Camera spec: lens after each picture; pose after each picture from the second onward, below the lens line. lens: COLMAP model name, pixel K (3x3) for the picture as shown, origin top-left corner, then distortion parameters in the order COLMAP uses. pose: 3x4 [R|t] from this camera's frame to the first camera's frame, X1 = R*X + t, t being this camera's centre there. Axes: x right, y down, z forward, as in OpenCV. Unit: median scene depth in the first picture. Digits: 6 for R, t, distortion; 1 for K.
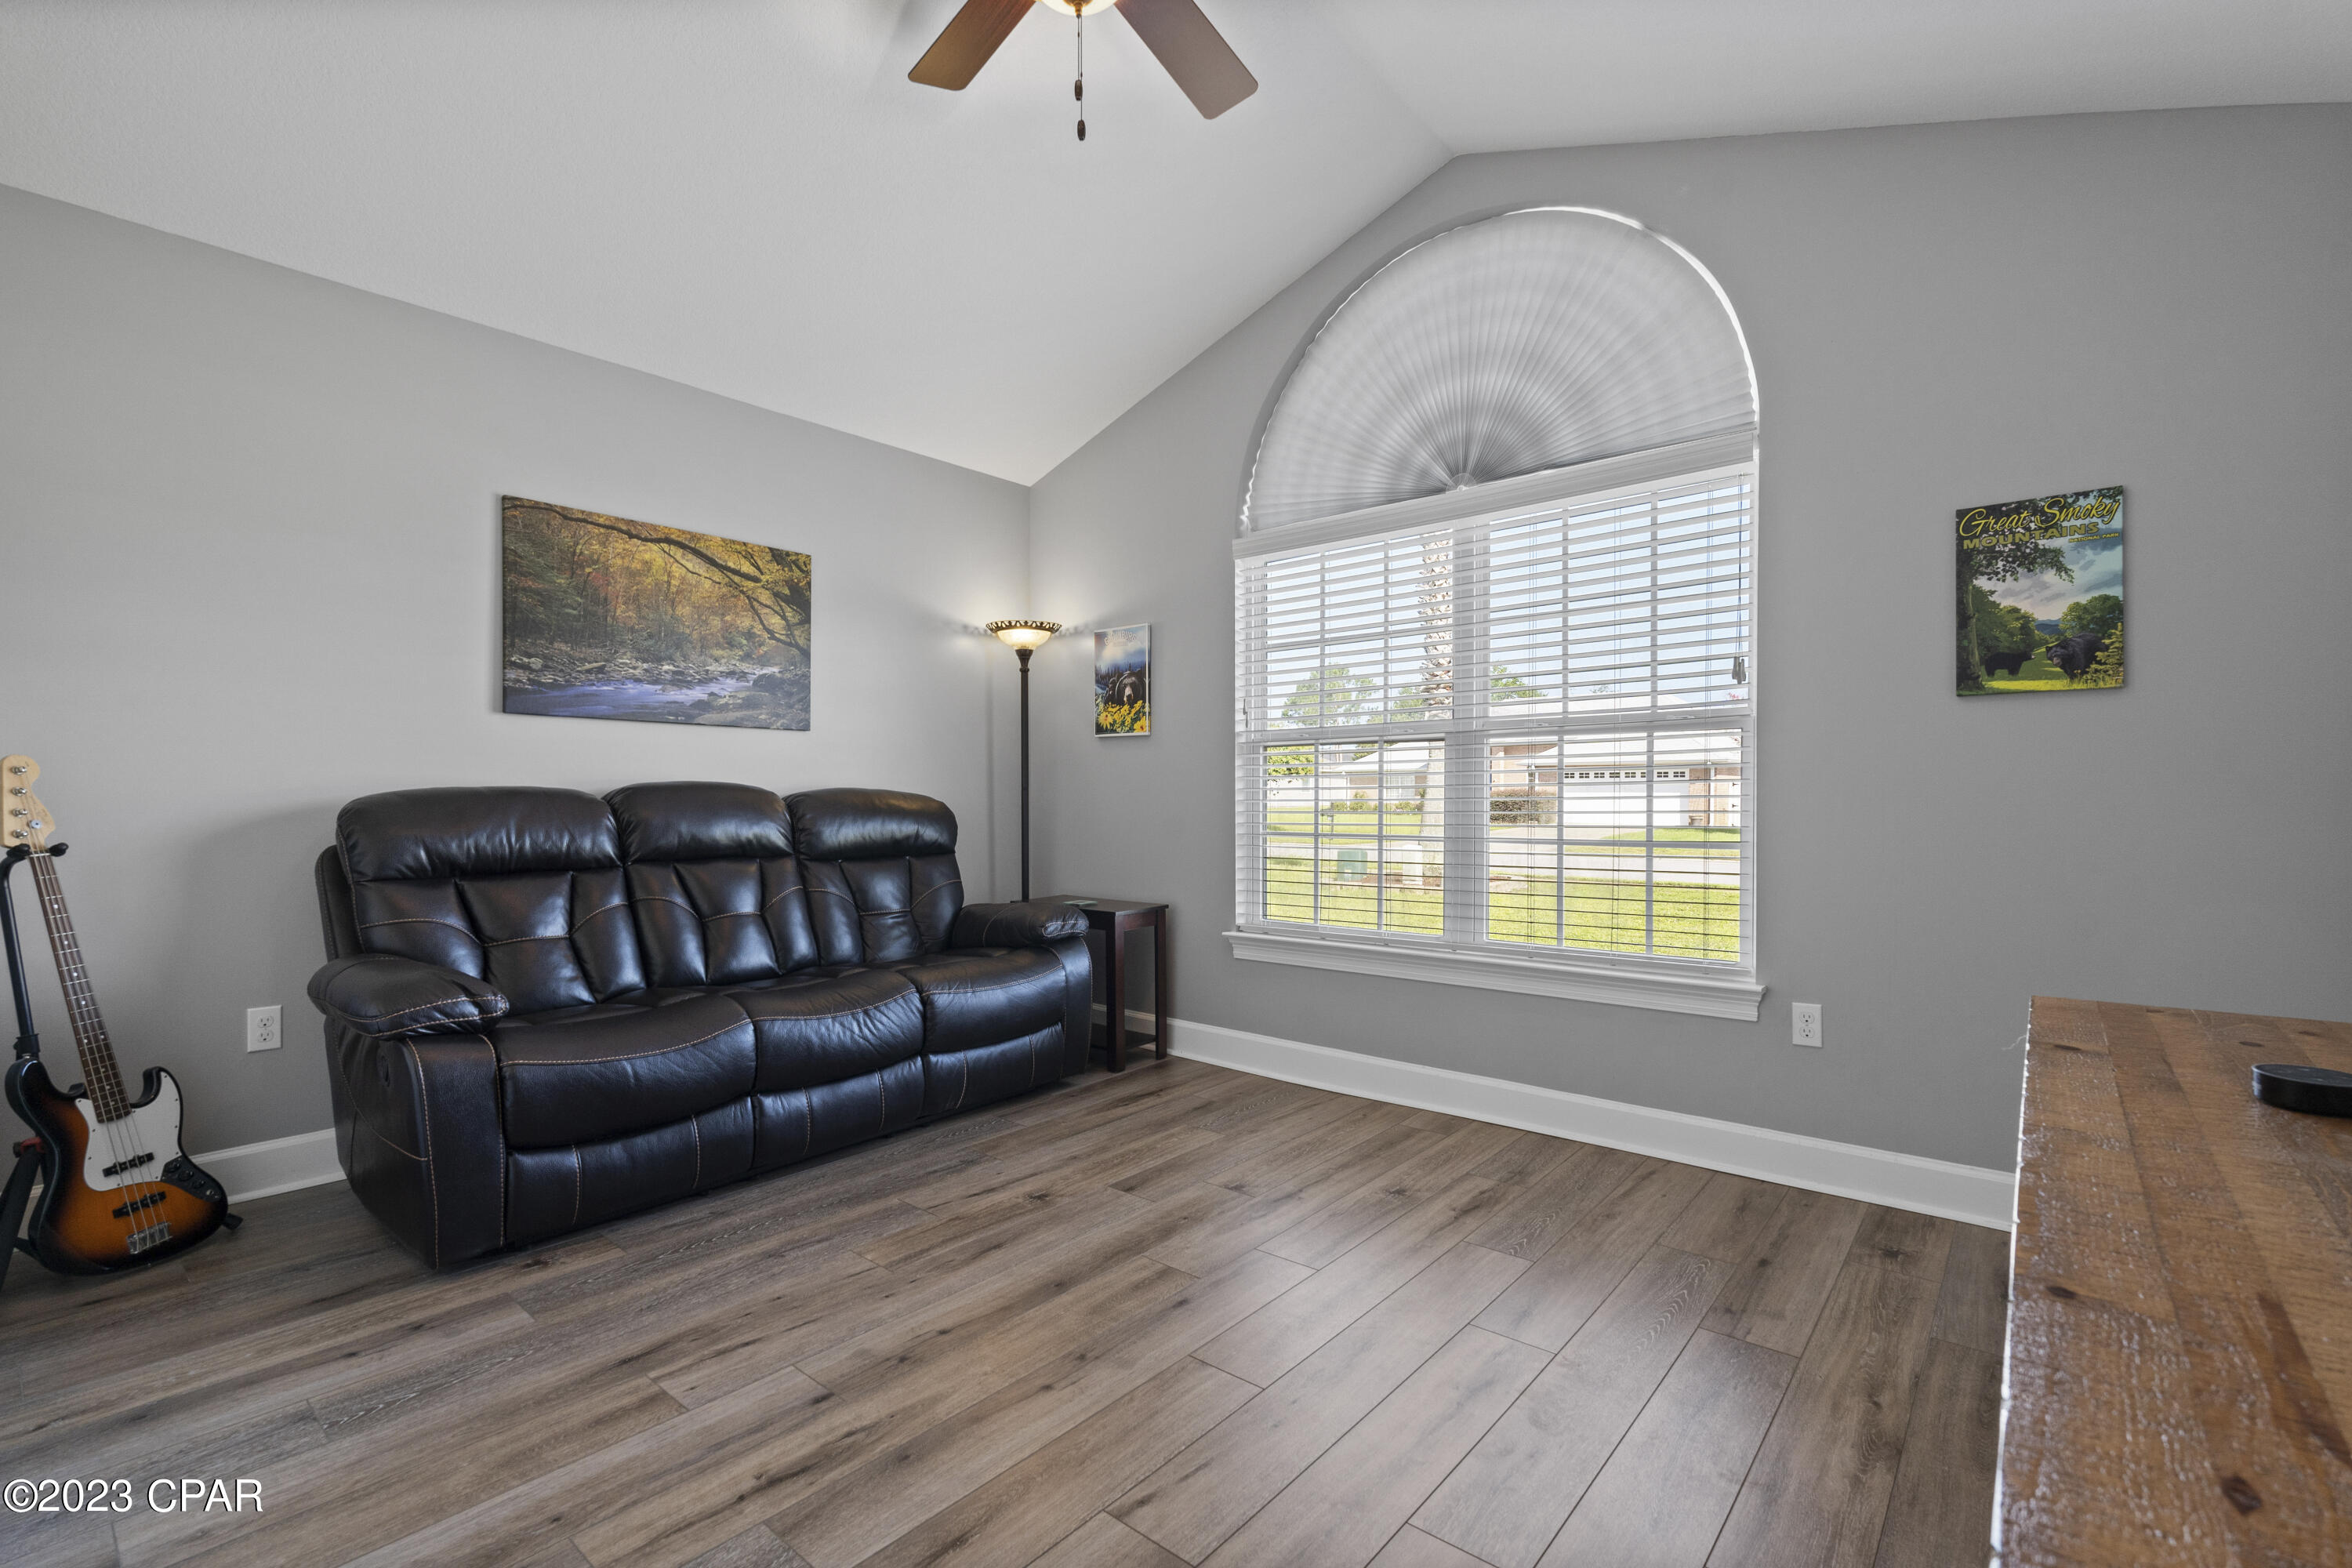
lens RADIAL K [[1052.0, 0, 1178.6], [0, 1052.0, 819.7], [0, 0, 1]] dist [-0.000907, -0.000098]
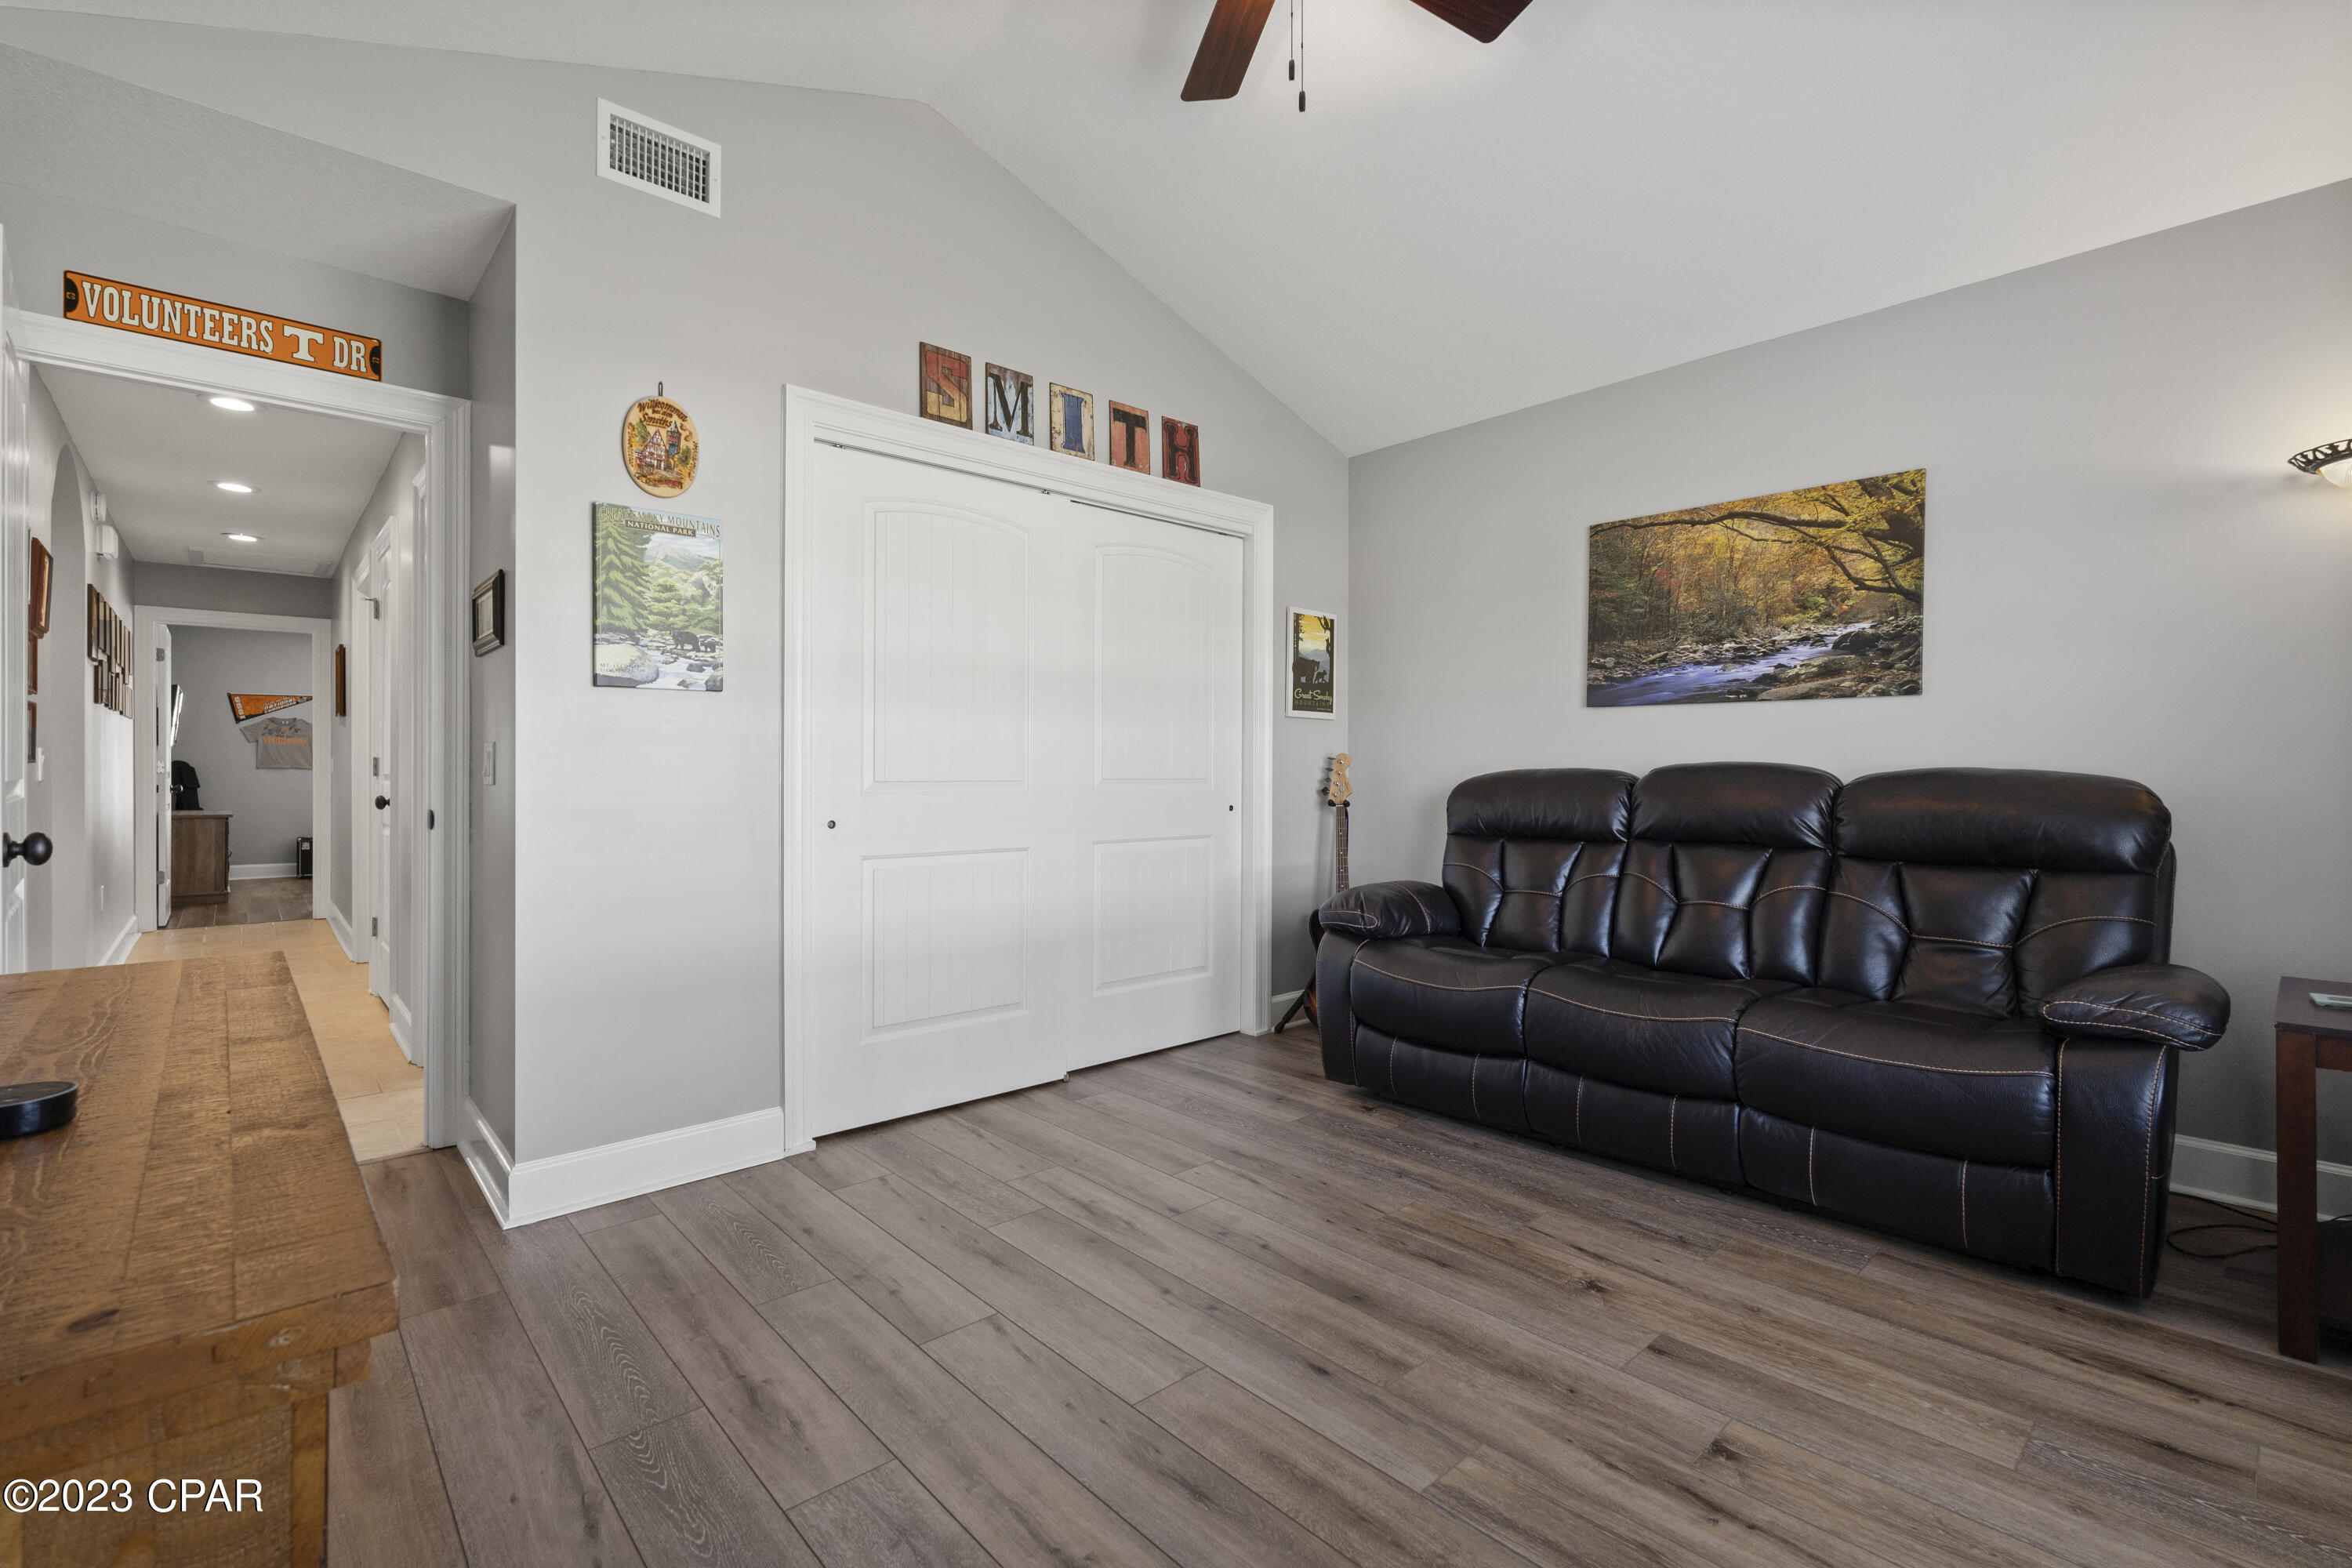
lens RADIAL K [[1041.7, 0, 1176.0], [0, 1041.7, 784.0], [0, 0, 1]] dist [-0.000875, 0.000017]
pose [[-0.132044, 0.012486, -0.991165, 0.577703], [-0.025619, 0.999544, 0.016005, -0.019784], [0.990913, 0.027506, -0.131664, 0.664049]]
